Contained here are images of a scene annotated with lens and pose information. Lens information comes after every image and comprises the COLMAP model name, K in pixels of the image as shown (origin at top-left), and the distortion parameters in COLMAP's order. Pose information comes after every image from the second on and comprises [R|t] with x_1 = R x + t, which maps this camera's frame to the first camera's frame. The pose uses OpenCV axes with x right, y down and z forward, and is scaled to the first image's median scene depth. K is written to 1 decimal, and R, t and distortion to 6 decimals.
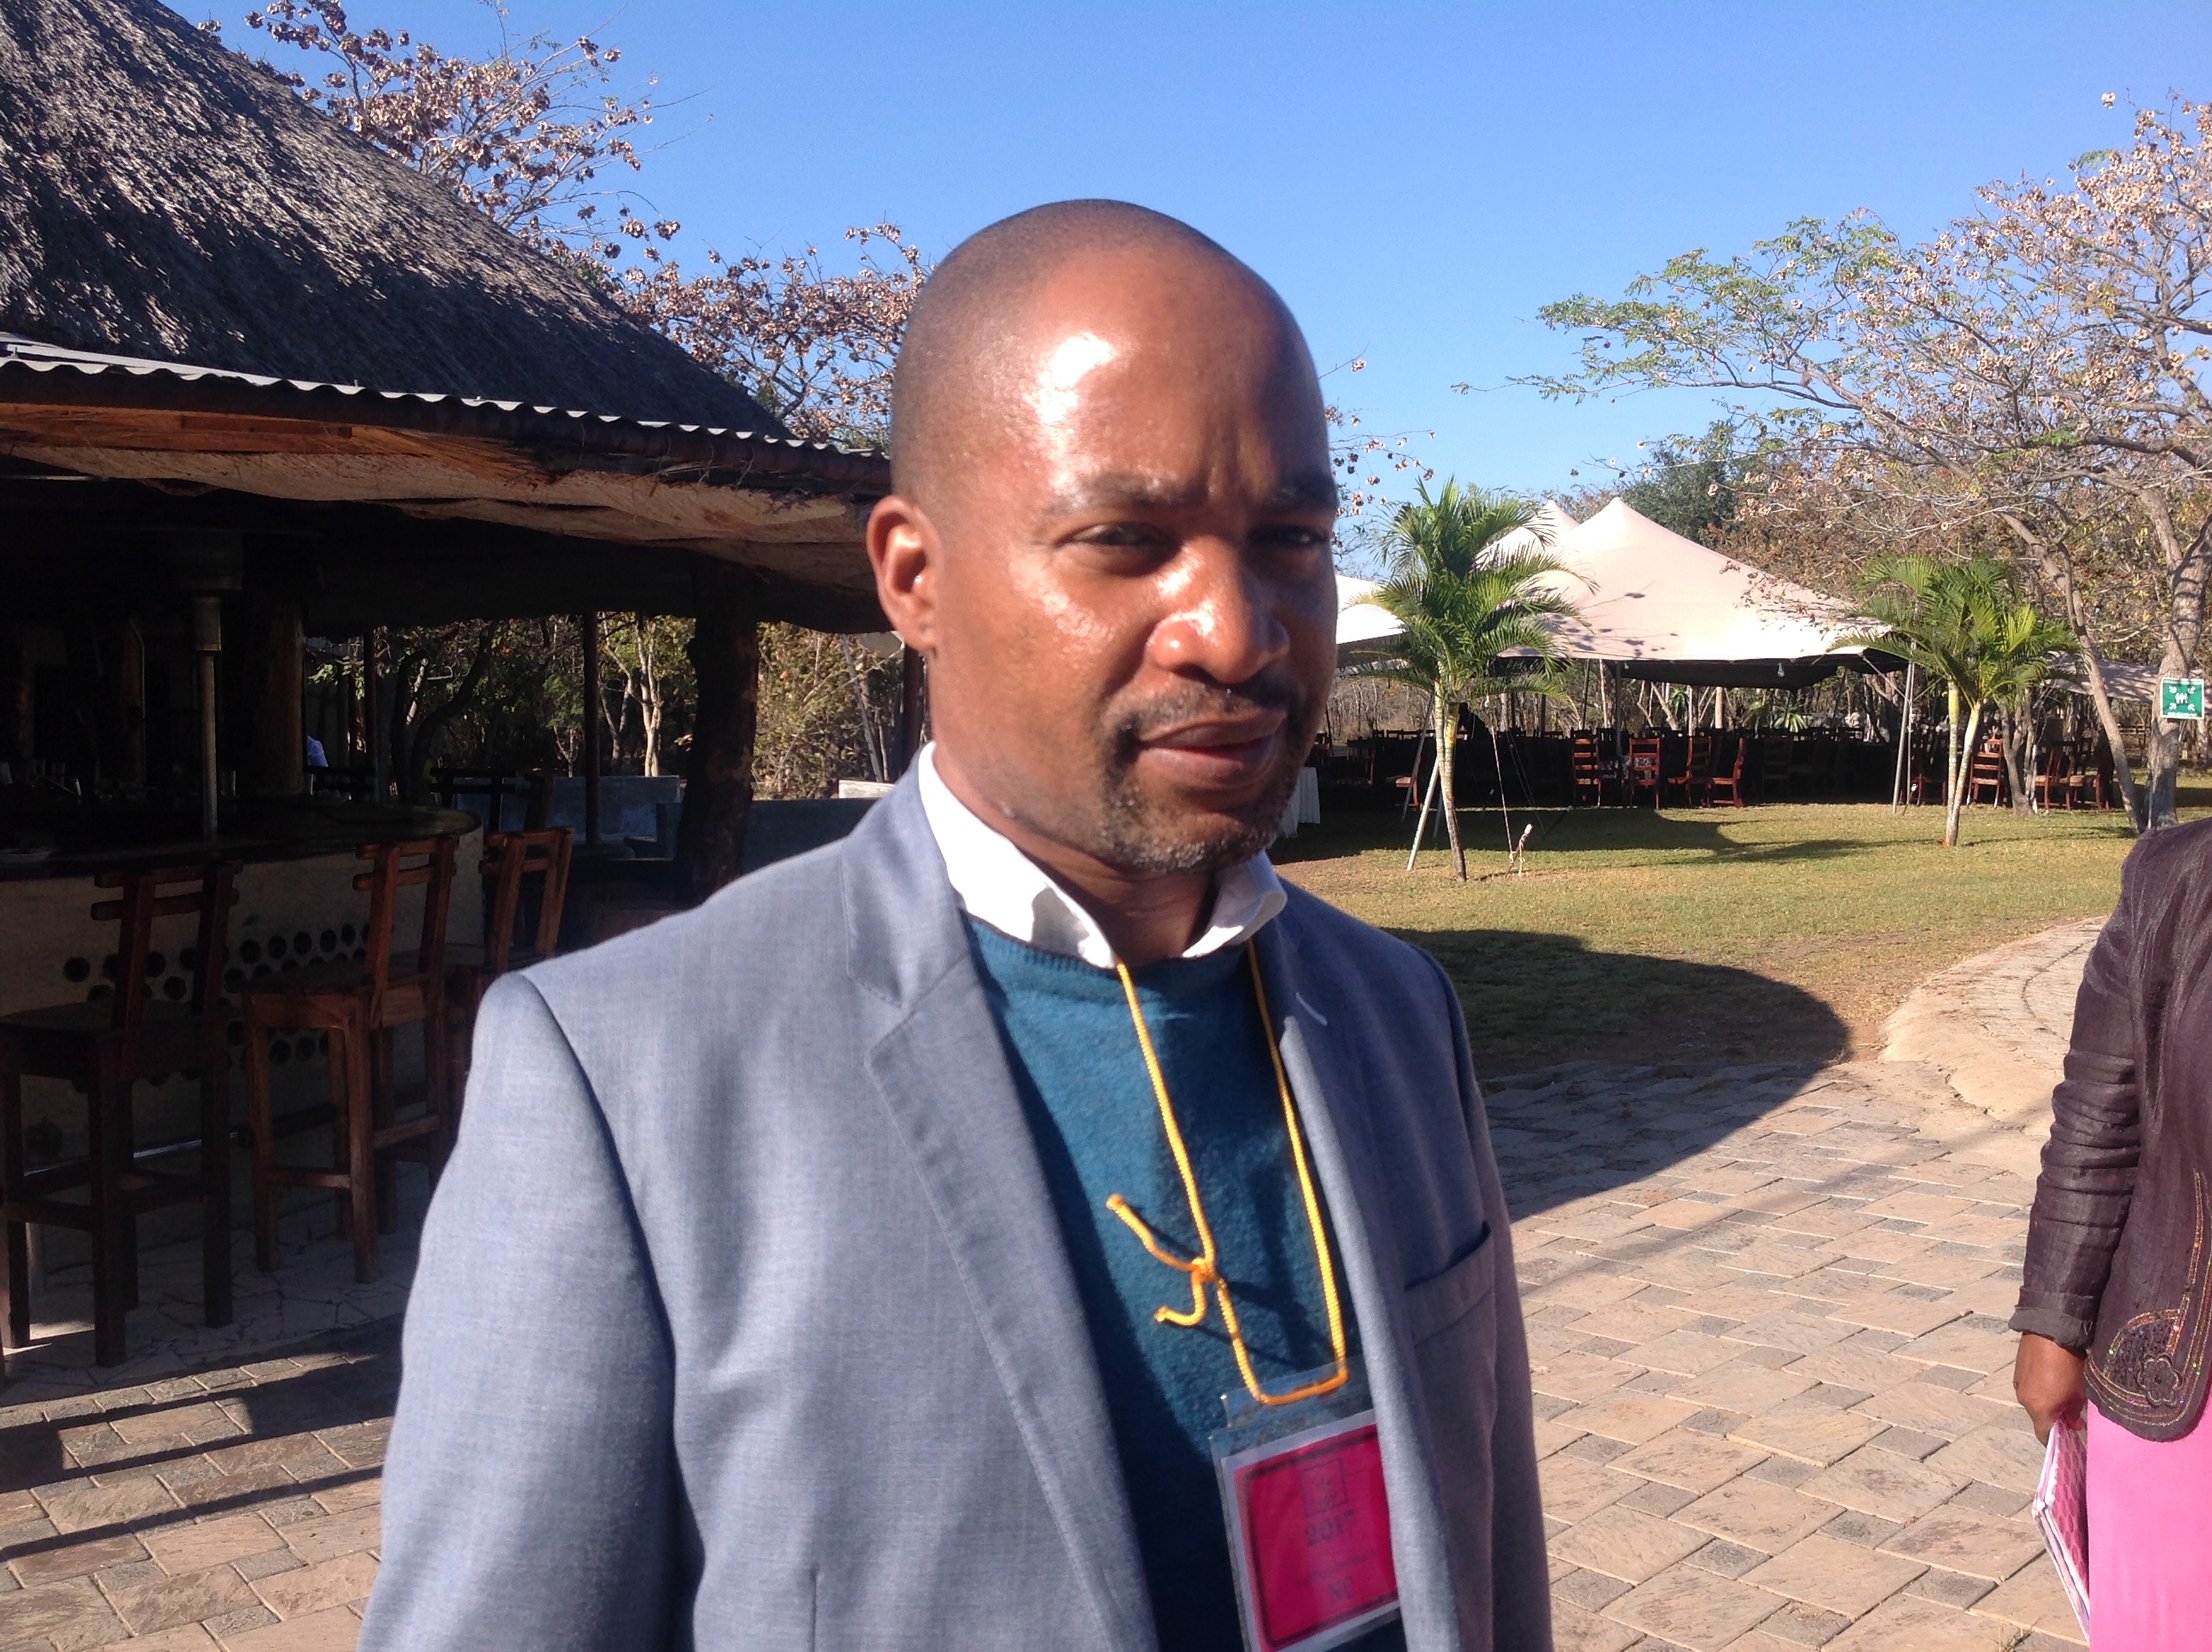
lens RADIAL K [[2079.3, 0, 1132.0], [0, 2079.3, 808.8], [0, 0, 1]] dist [0.134049, -0.304228]
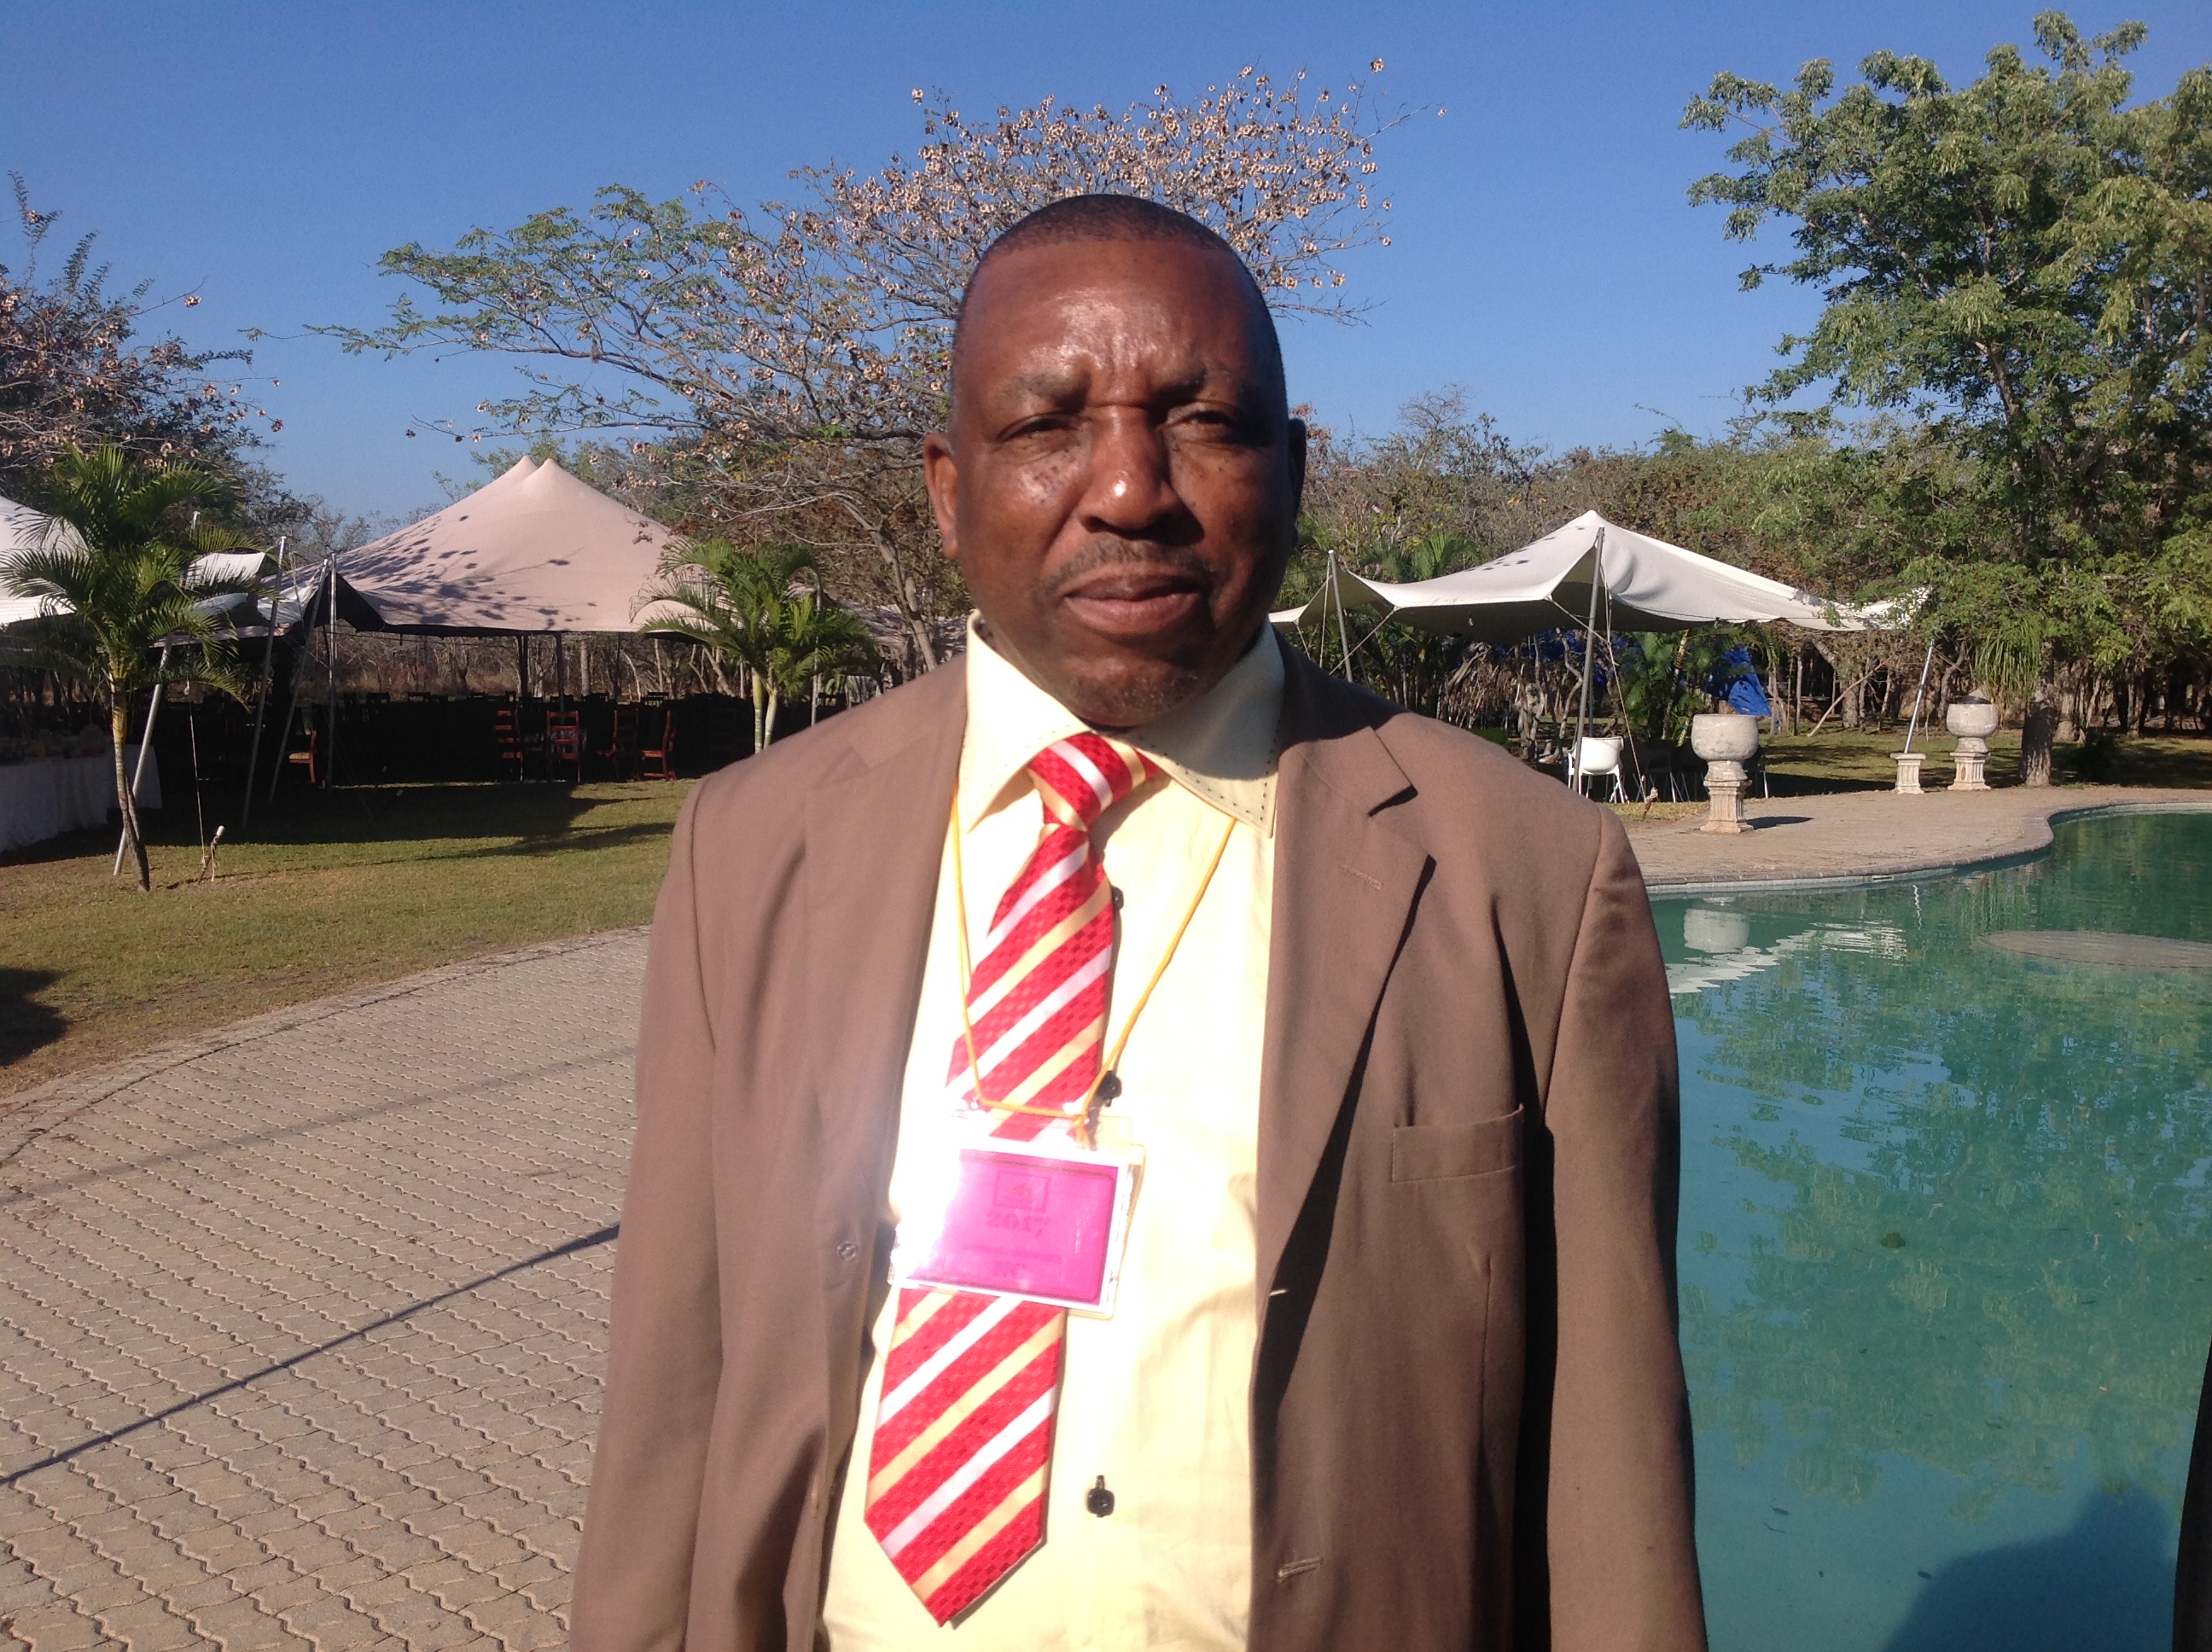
lens RADIAL K [[2073.8, 0, 1133.8], [0, 2073.8, 822.5], [0, 0, 1]] dist [0.136769, -0.307897]
pose [[0.931239, -0.021293, 0.363787, 0.209190], [0.009244, 0.999350, 0.034830, -0.020389], [-0.364292, -0.029072, 0.930831, 0.000010]]
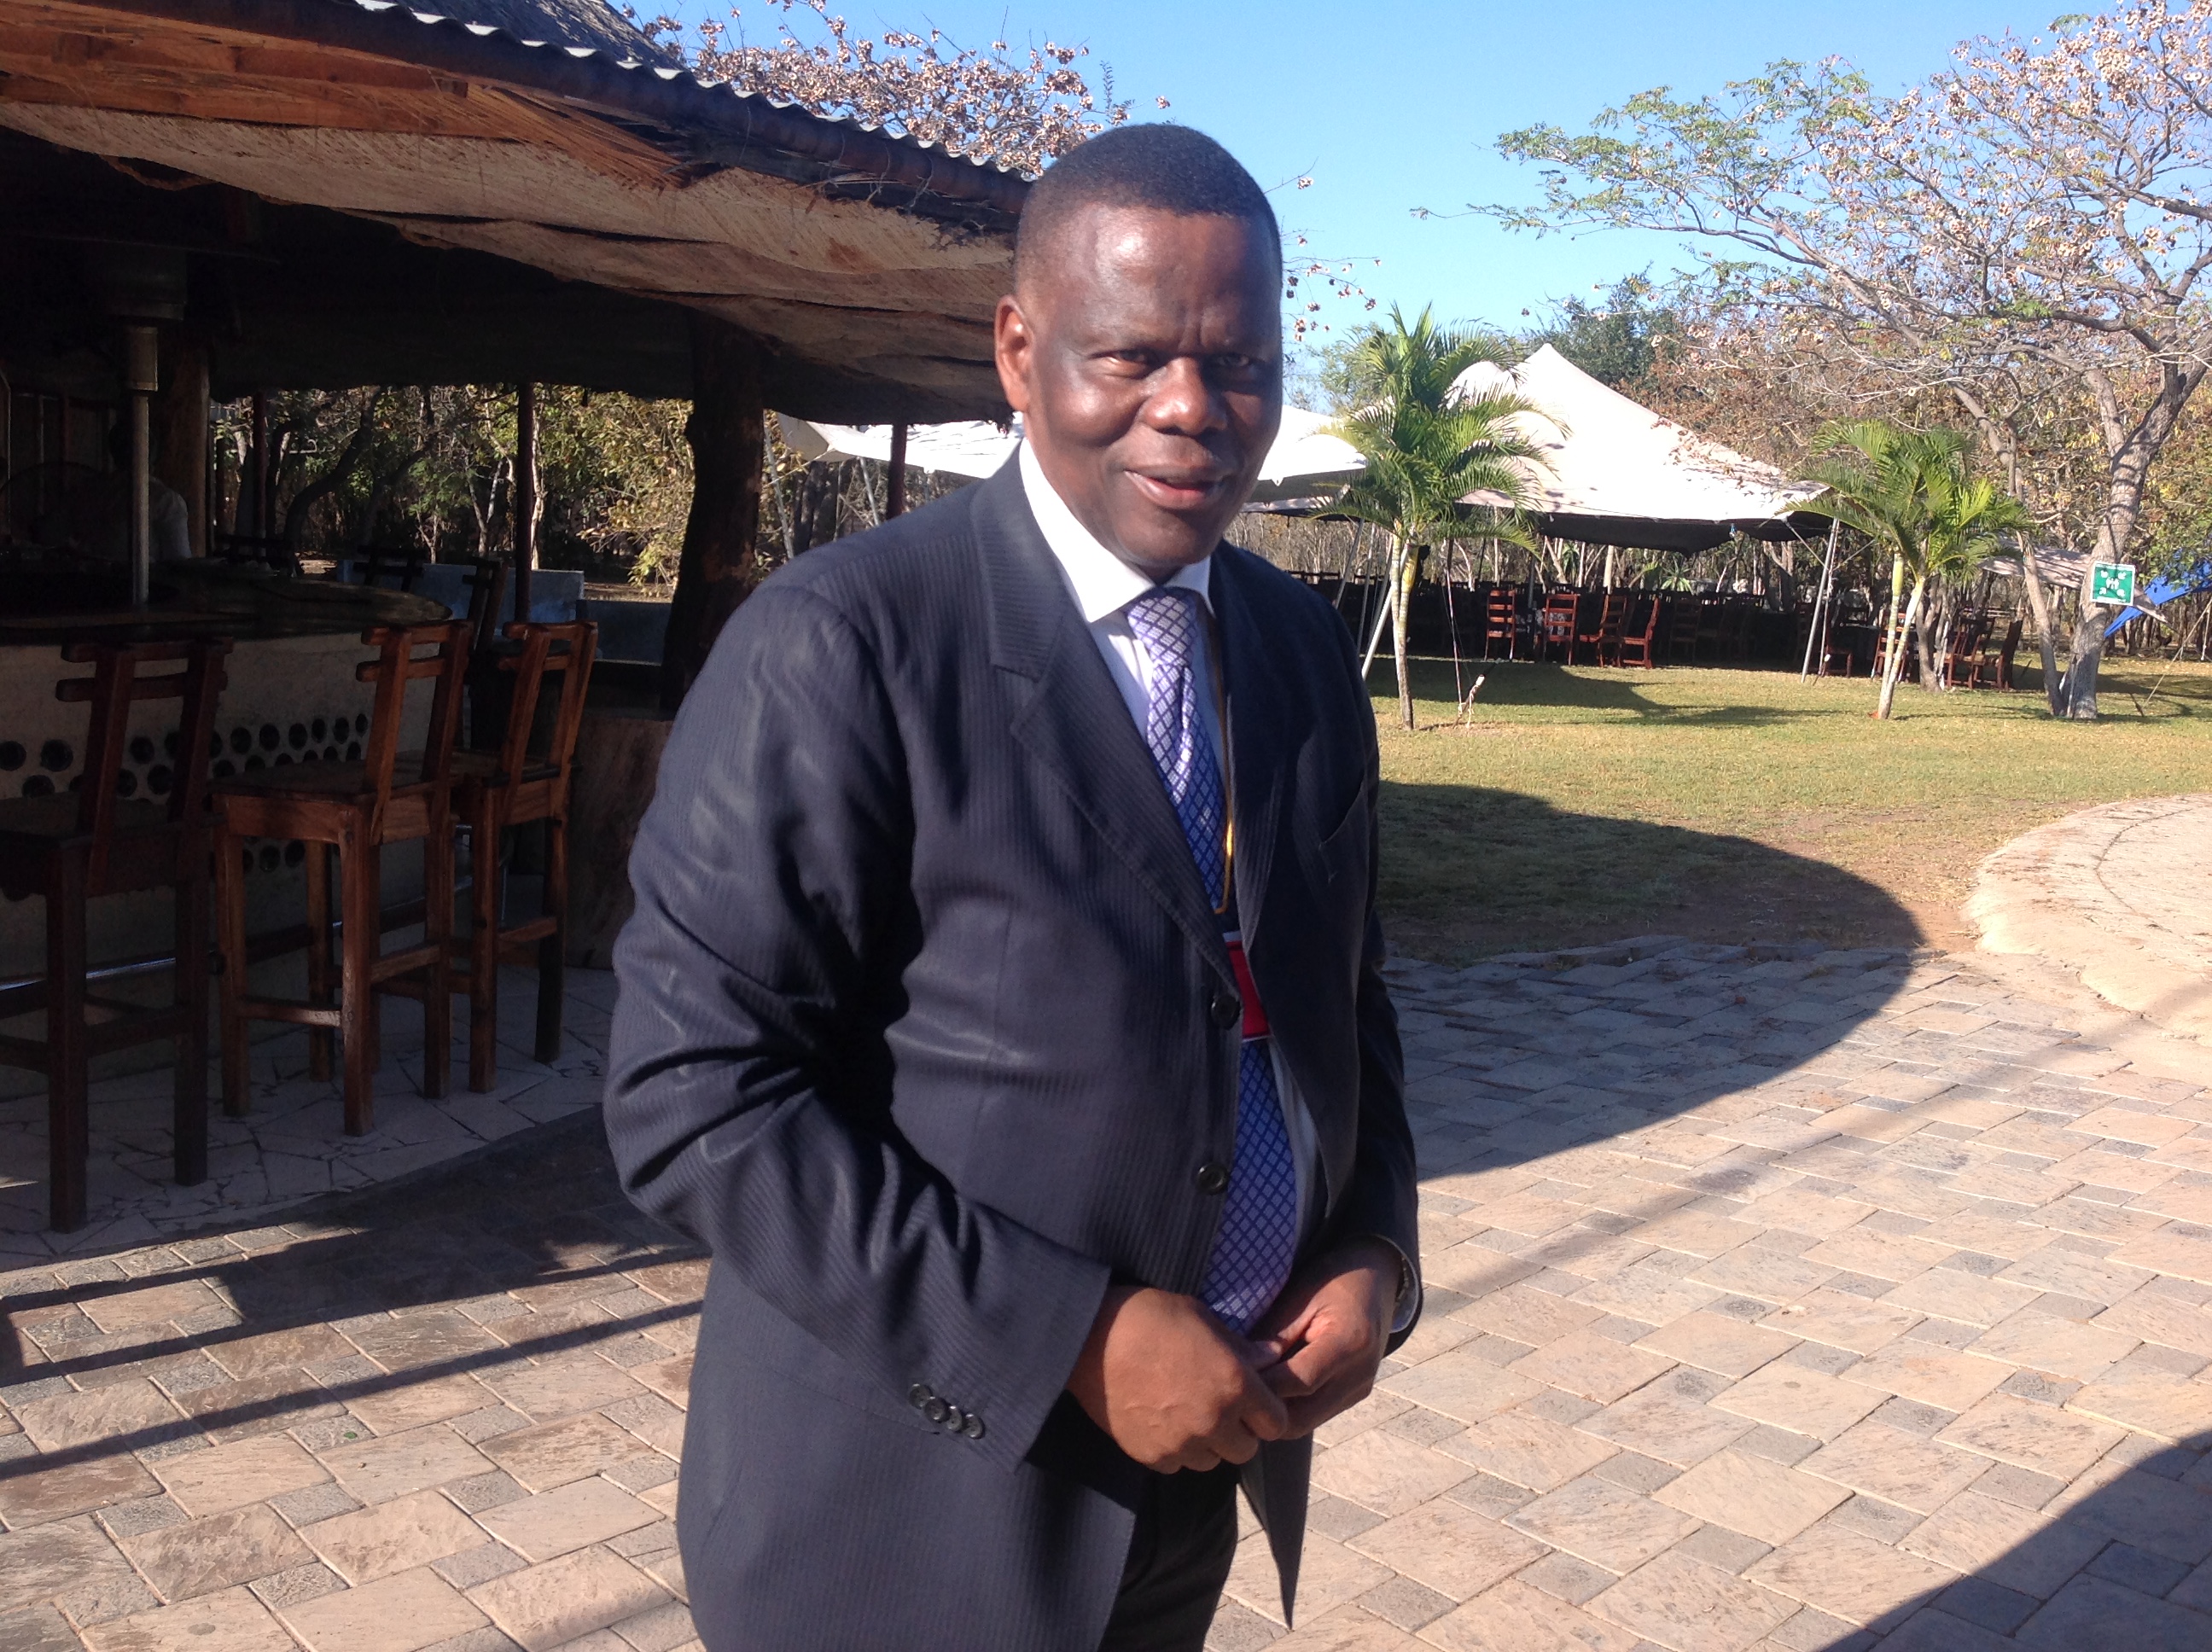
lens RADIAL K [[2074.2, 0, 1130.7], [0, 2074.2, 818.4], [0, 0, 1]] dist [0.102554, -0.239787]
pose [[0.995943, 0.049674, 0.075033, -0.039562], [-0.055902, 0.994953, 0.083324, 0.001983], [-0.070515, -0.087181, 0.993694, 0.045060]]
